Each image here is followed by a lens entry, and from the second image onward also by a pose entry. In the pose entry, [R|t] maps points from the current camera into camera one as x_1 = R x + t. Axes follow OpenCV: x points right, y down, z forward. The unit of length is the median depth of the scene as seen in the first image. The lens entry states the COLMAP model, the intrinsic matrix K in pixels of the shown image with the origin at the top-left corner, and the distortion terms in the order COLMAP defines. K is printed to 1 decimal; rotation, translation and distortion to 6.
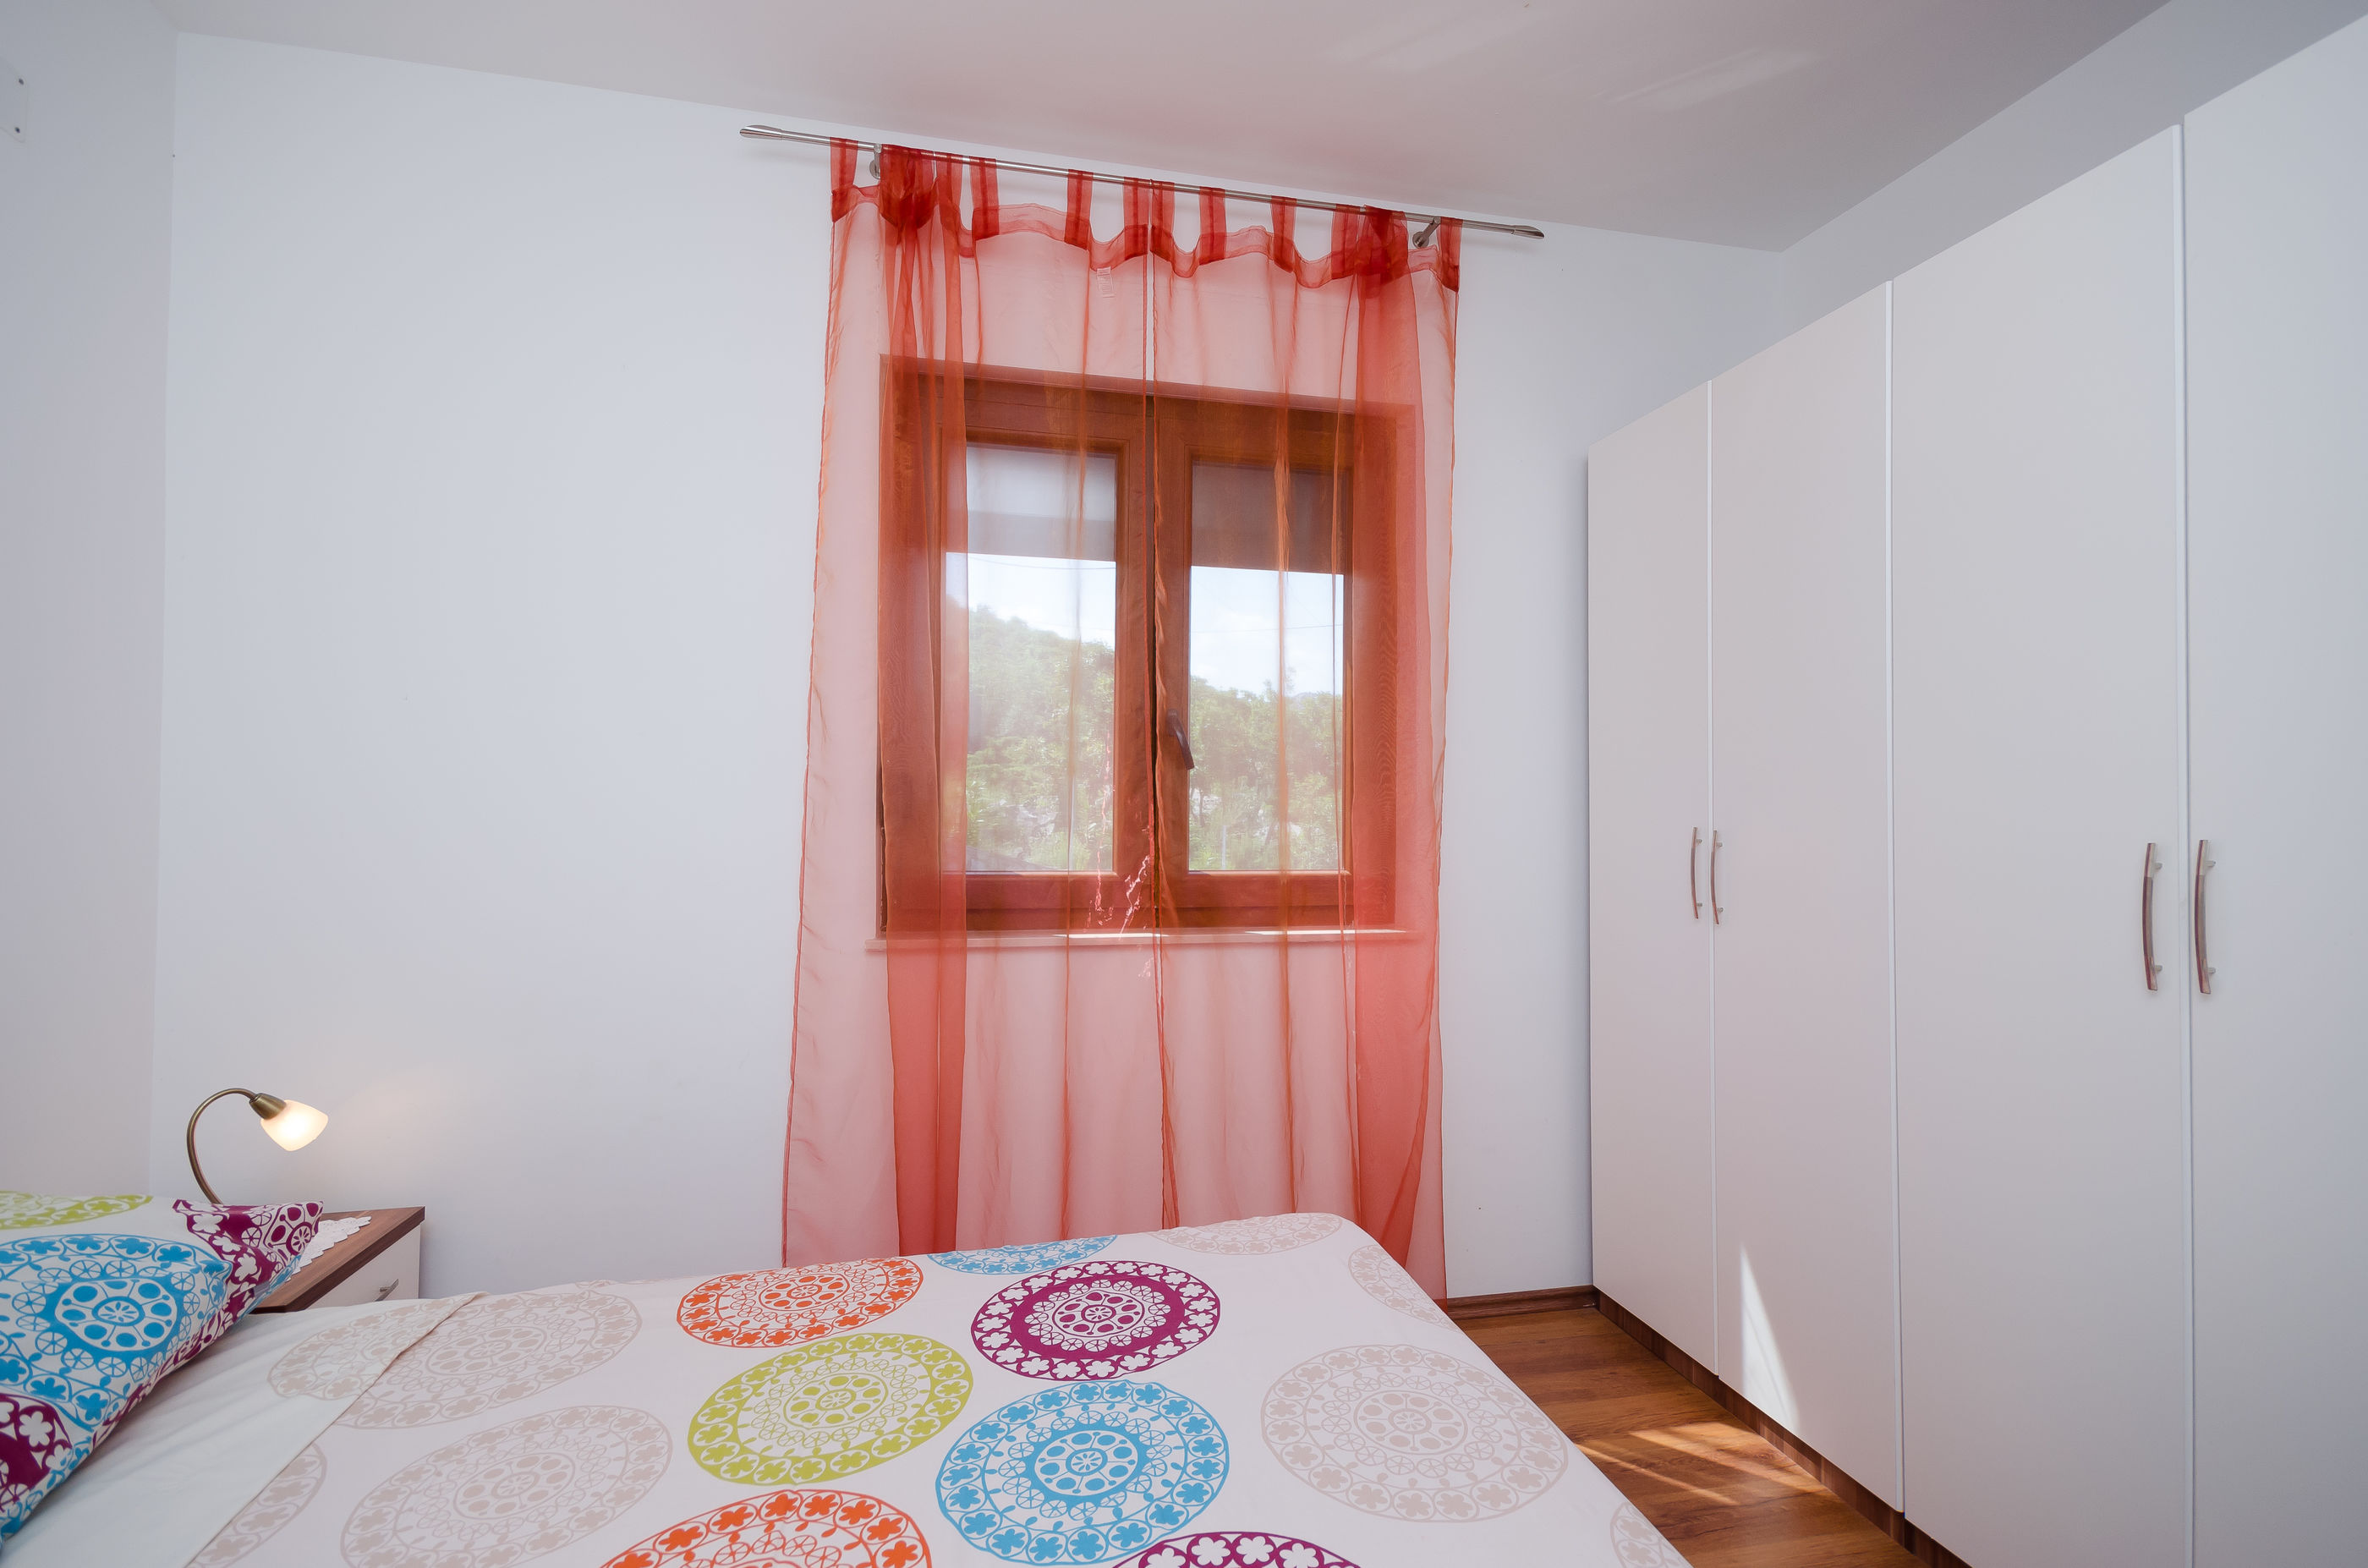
lens RADIAL K [[1060.2, 0, 1184.0], [0, 1060.2, 784.0], [0, 0, 1]] dist [0.042538, -0.019146]
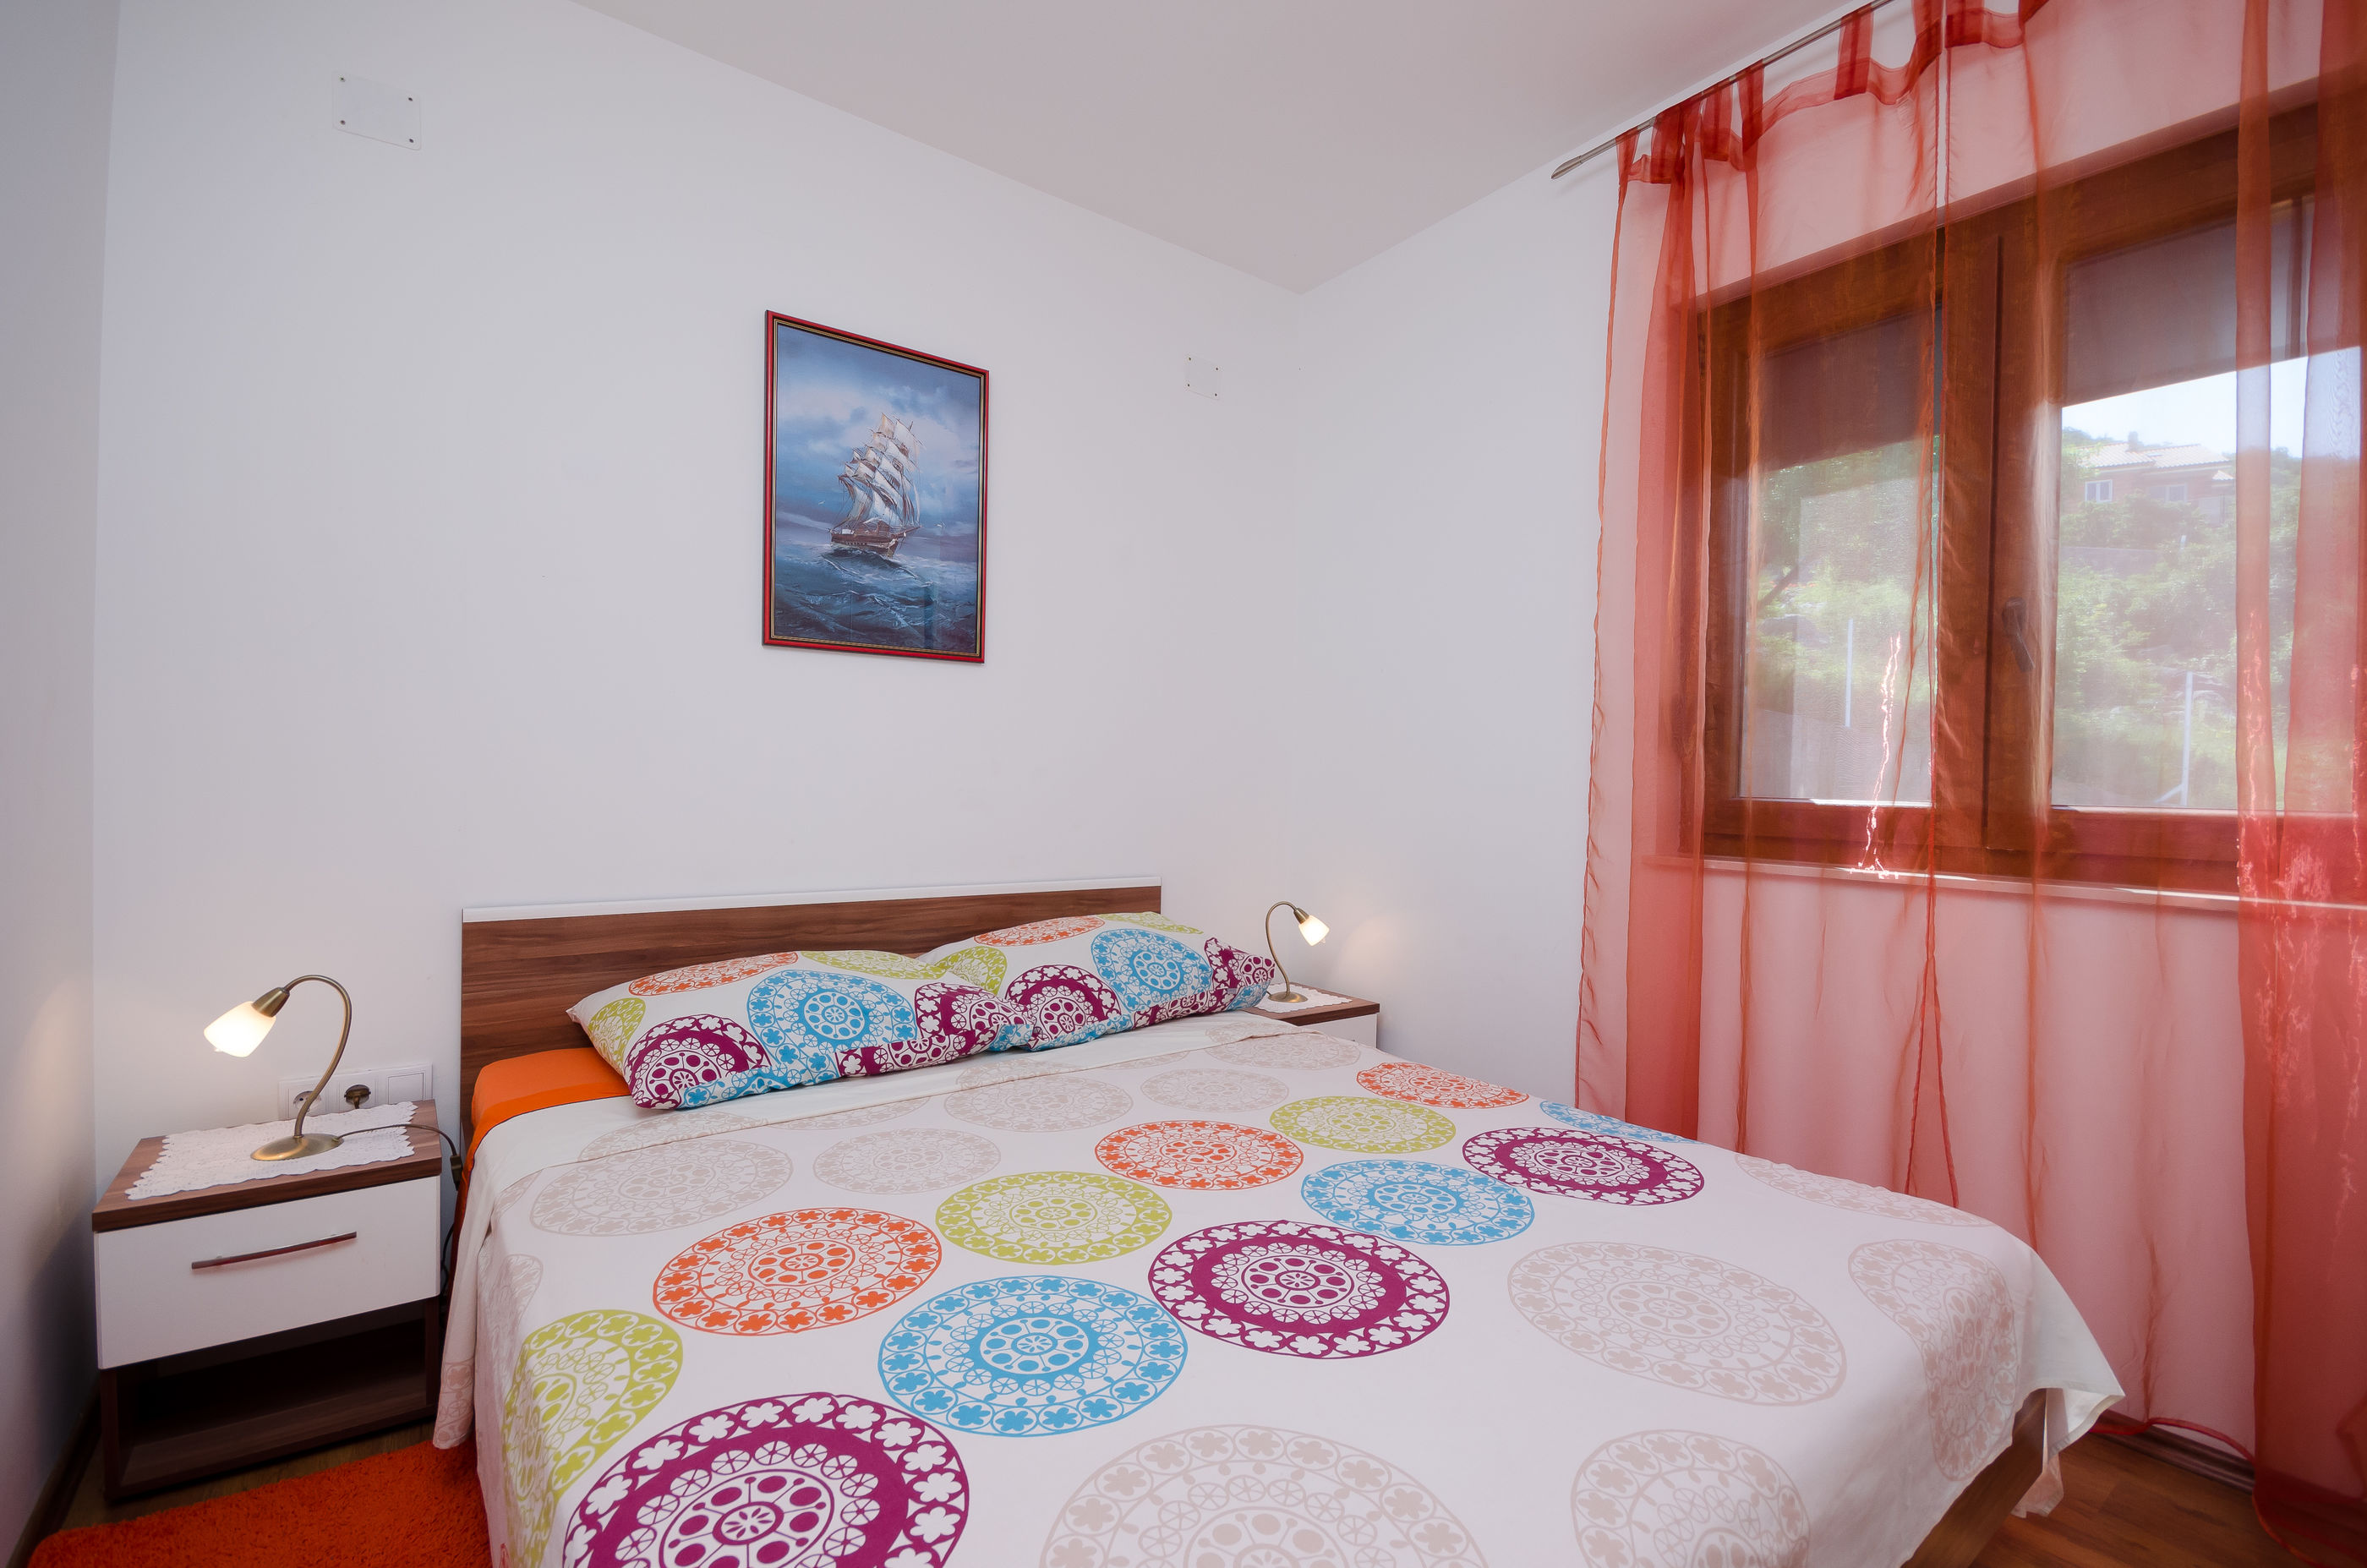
lens RADIAL K [[1073.1, 0, 1141.7], [0, 1073.1, 797.4], [0, 0, 1]] dist [-0.002833, -0.000798]
pose [[0.376872, 0.019986, -0.926050, 0.718175], [0.002349, 0.999743, 0.022533, 0.084568], [0.926262, -0.010667, 0.376728, 0.154713]]
